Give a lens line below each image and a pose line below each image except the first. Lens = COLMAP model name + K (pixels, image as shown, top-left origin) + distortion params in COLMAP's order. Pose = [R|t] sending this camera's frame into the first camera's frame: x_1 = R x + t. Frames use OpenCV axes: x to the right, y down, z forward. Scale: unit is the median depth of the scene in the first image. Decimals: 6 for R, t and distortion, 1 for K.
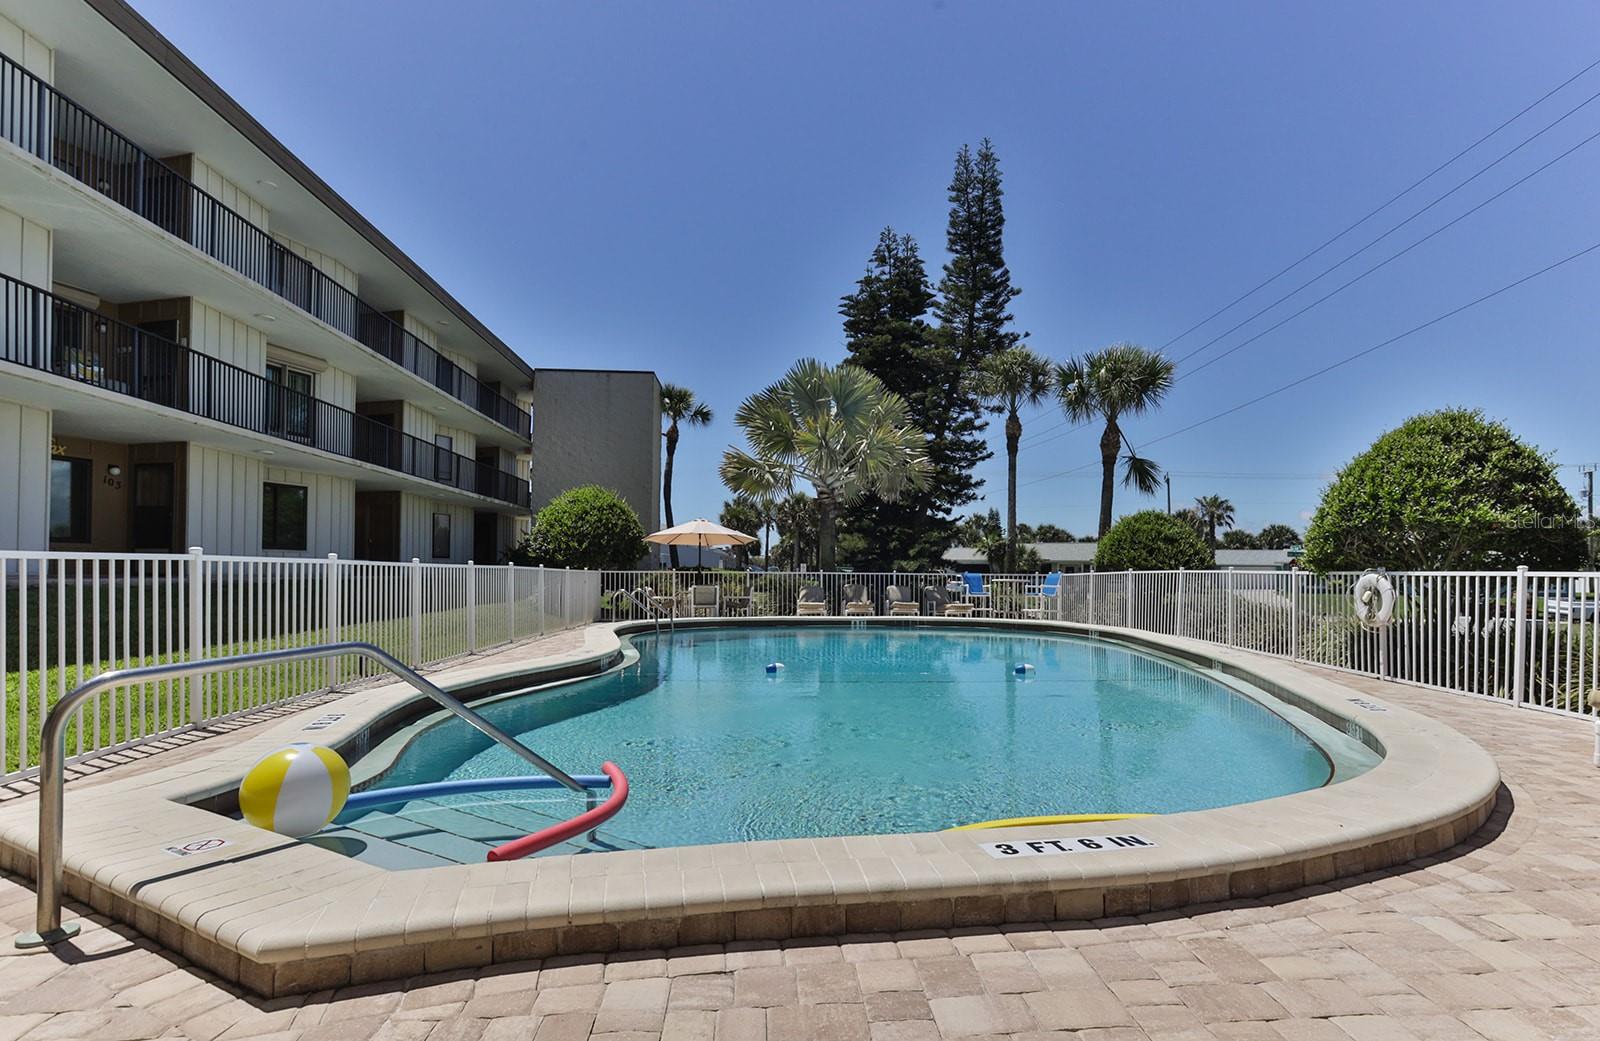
lens RADIAL K [[808.3, 0, 853.1], [0, 808.3, 553.5], [0, 0, 1]] dist [-0.030586, -0.000829]
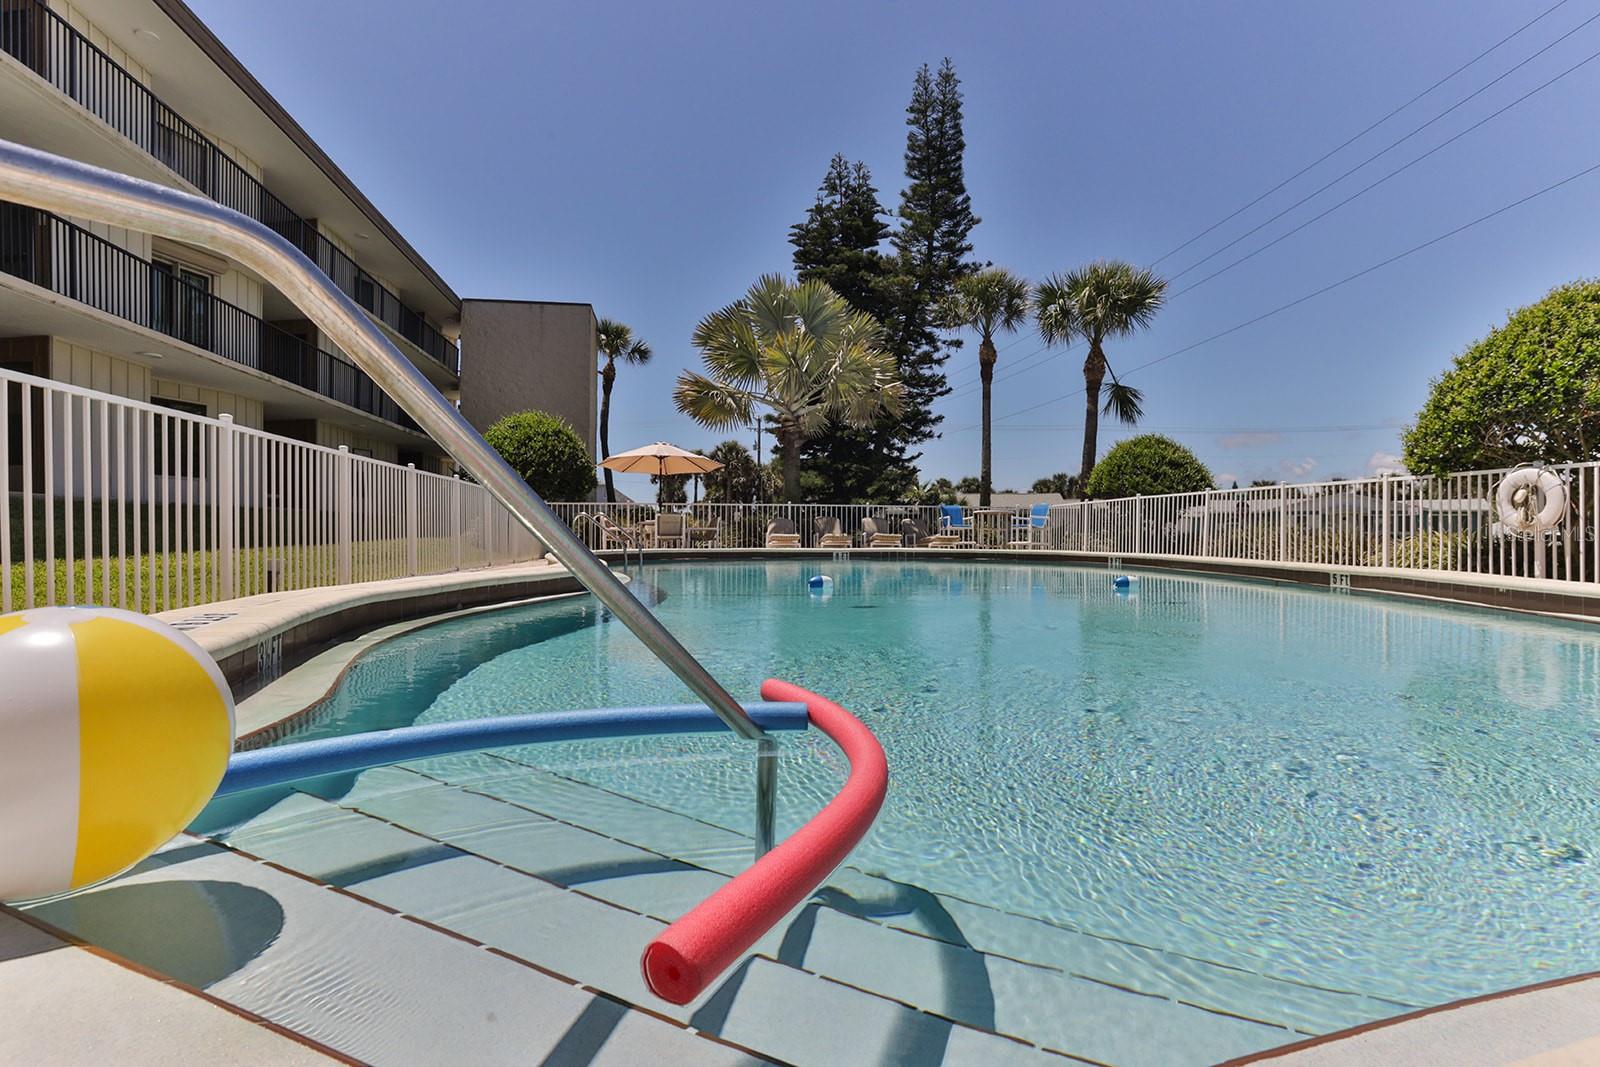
lens RADIAL K [[775.9, 0, 810.1], [0, 775.9, 524.6], [0, 0, 1]] dist [-0.017158, 0.001646]
pose [[0.998346, -0.000286, 0.057483, -0.061667], [-0.000605, 0.999880, 0.015479, 0.030535], [-0.057480, -0.015488, 0.998226, 0.102439]]
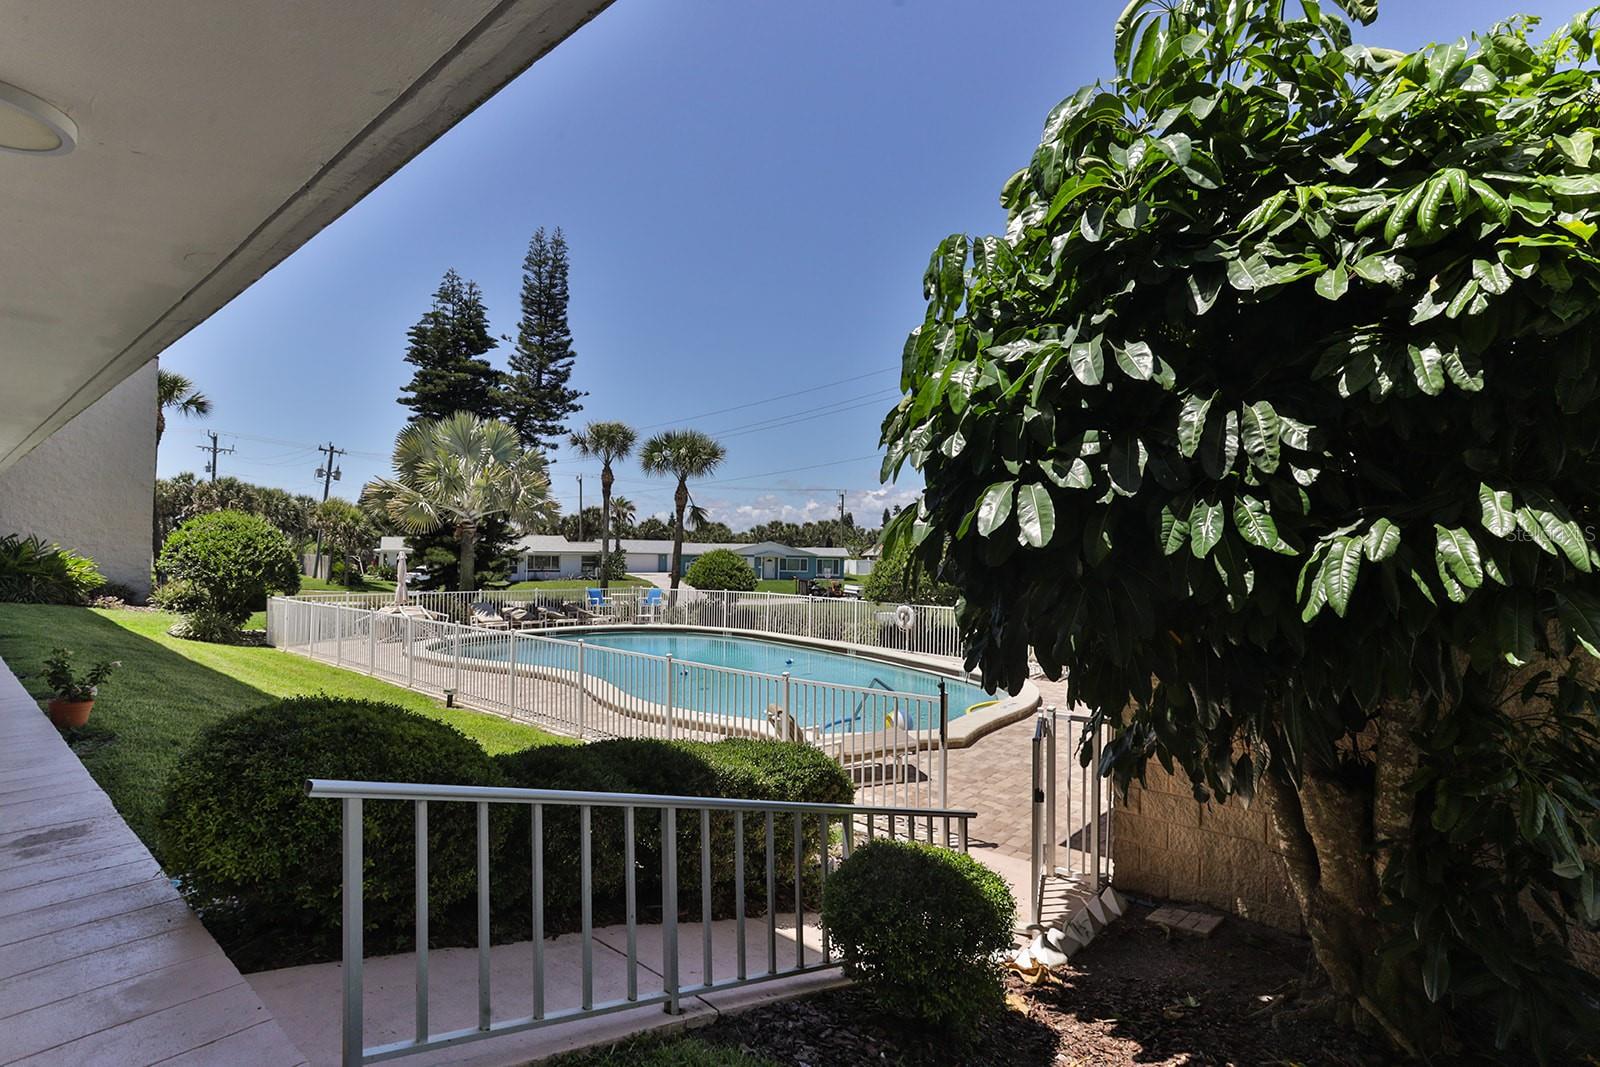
lens RADIAL K [[775.9, 0, 803.9], [0, 775.9, 538.1], [0, 0, 1]] dist [-0.017158, 0.001646]
pose [[0.735259, 0.016856, 0.677576, -0.436386], [-0.026516, 0.999641, 0.003905, -0.068899], [-0.677267, -0.020838, 0.735442, -0.170508]]
